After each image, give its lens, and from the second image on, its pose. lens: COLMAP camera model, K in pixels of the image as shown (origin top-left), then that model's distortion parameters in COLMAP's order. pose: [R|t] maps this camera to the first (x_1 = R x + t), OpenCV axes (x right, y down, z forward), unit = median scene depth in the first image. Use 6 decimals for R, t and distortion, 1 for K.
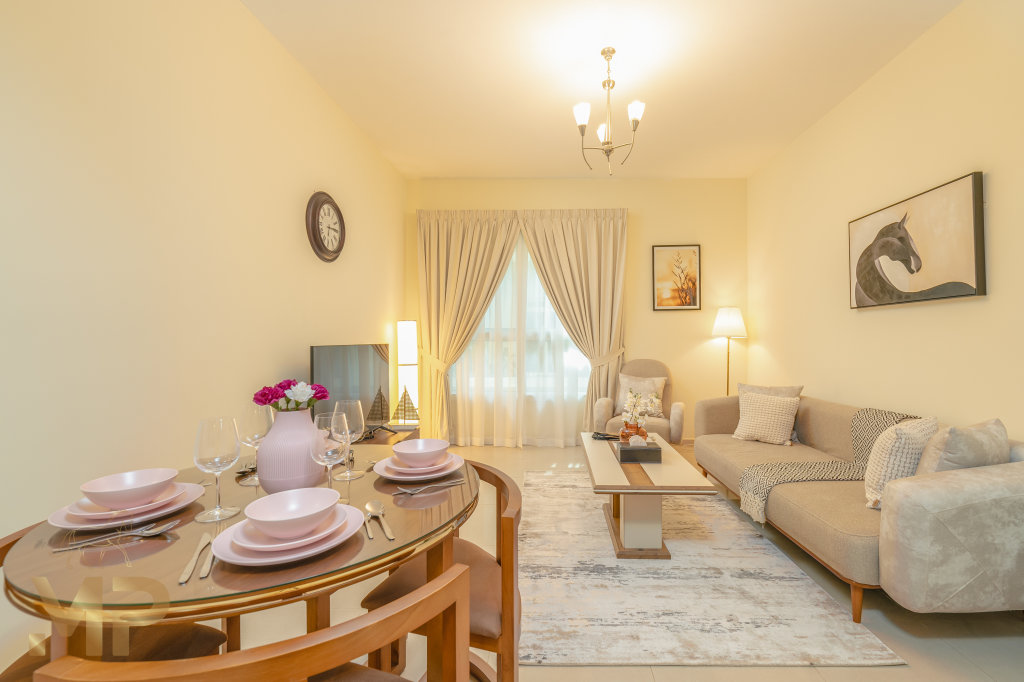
lens RADIAL K [[422.4, 0, 538.4], [0, 422.4, 339.0], [0, 0, 1]] dist [-0.000322, -0.000019]
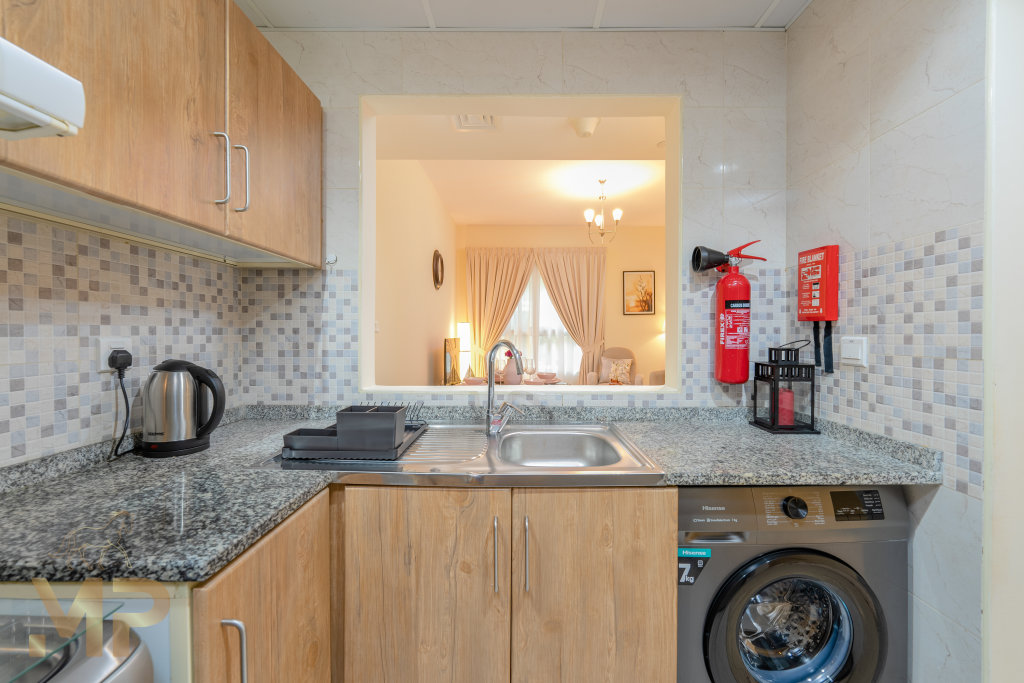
lens RADIAL K [[419.1, 0, 549.3], [0, 419.1, 337.8], [0, 0, 1]] dist [-0.001722, -0.000321]
pose [[0.999780, -0.002034, 0.020865, -0.024751], [0.001695, 0.999866, 0.016261, -0.010212], [-0.020895, -0.016222, 0.999650, -0.501957]]
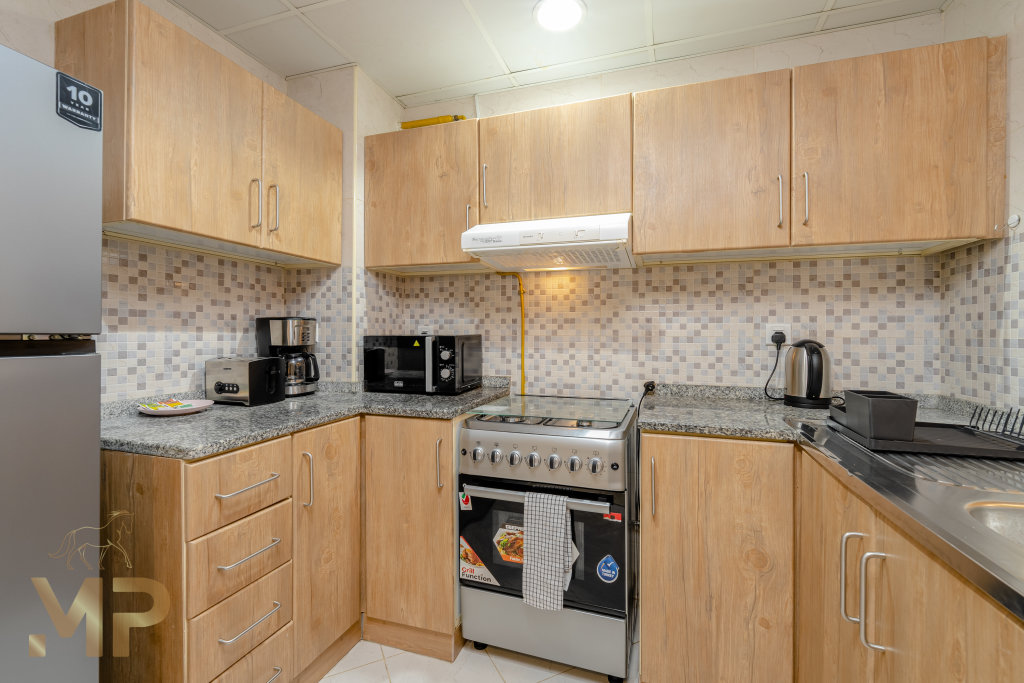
lens RADIAL K [[420.8, 0, 504.9], [0, 420.8, 333.9], [0, 0, 1]] dist [-0.000603, -0.000510]
pose [[-0.322686, -0.004695, -0.946494, 0.123018], [-0.001119, 0.999989, -0.004579, 0.000818], [0.946505, -0.000418, -0.322688, -0.398826]]
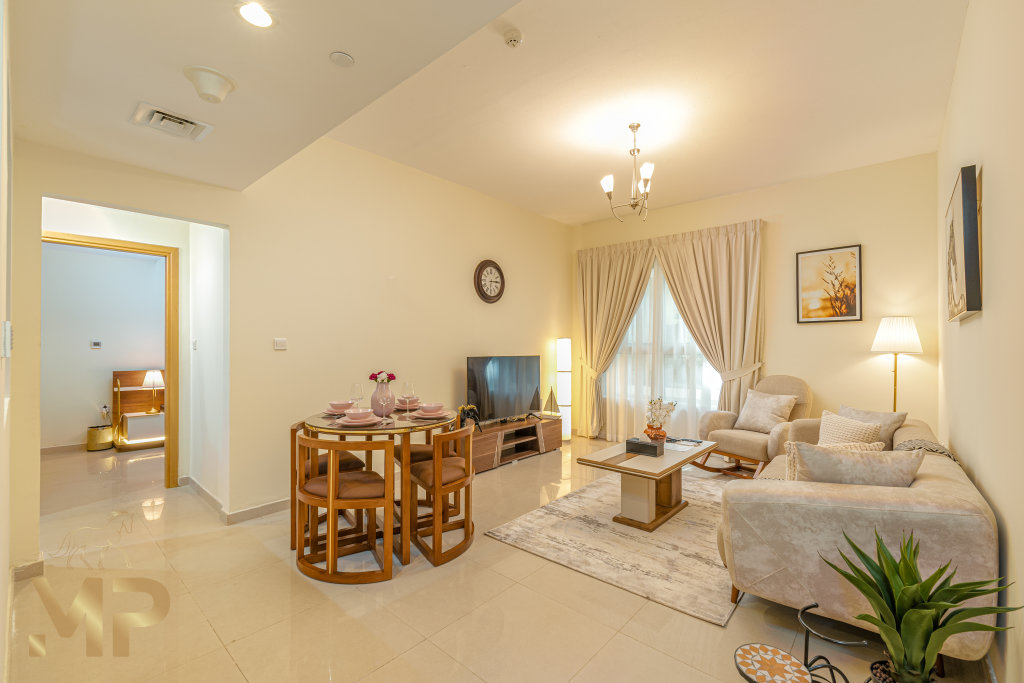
lens RADIAL K [[429.7, 0, 516.4], [0, 429.7, 347.4], [0, 0, 1]] dist [-0.000555, -0.000082]
pose [[0.770041, 0.002414, -0.637990, 0.410984], [-0.003258, 0.999995, -0.000149, -0.012681], [0.637986, 0.002194, 0.770045, -0.117836]]
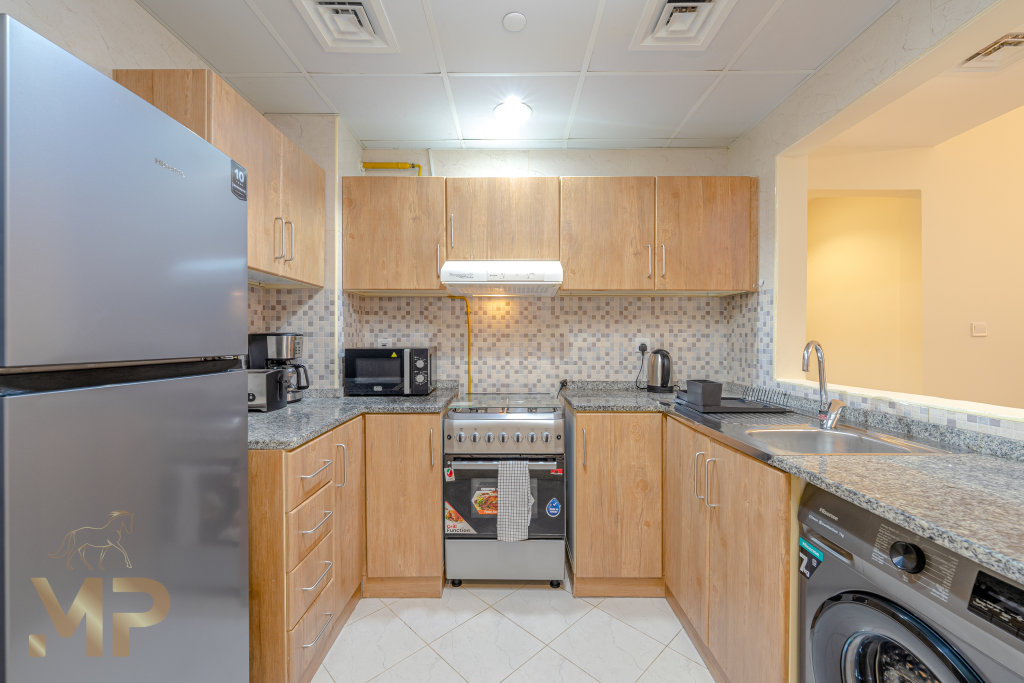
lens RADIAL K [[413.6, 0, 501.2], [0, 413.6, 340.8], [0, 0, 1]] dist [0.000170, -0.000099]
pose [[-0.001442, 0.001143, -0.999998, 0.215919], [0.001578, 0.999998, 0.001140, -0.005728], [0.999998, -0.001576, -0.001444, -0.459764]]
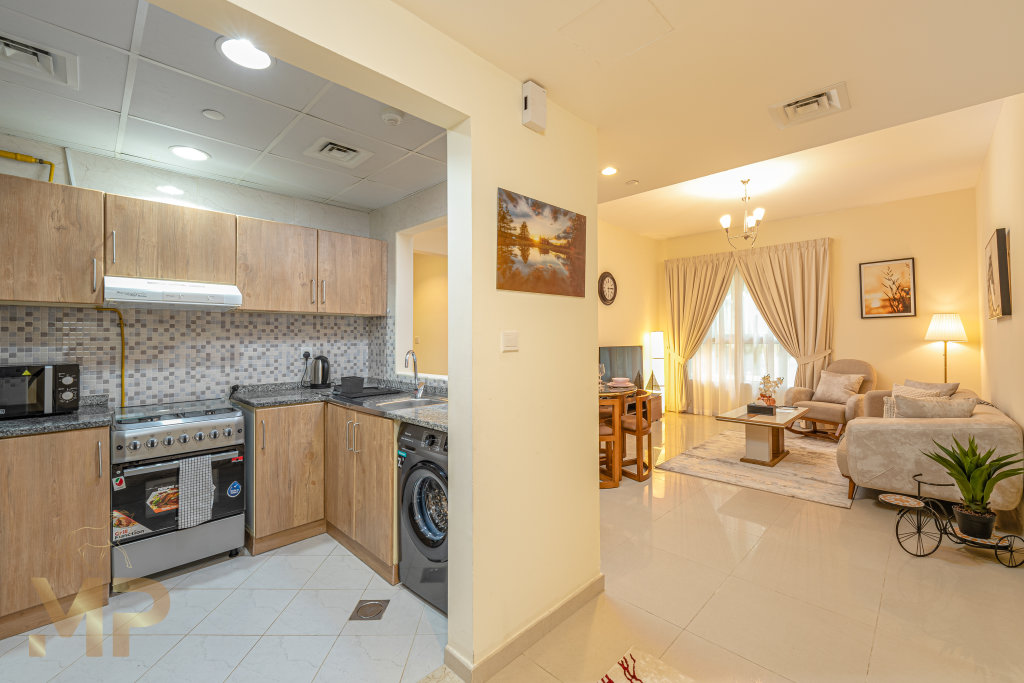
lens RADIAL K [[416.8, 0, 514.6], [0, 416.8, 333.6], [0, 0, 1]] dist [0.001406, 0.000062]
pose [[0.733794, -0.013284, -0.679242, 0.363883], [0.006759, 0.999902, -0.012253, -0.017410], [0.679339, 0.004400, 0.733812, -0.531279]]
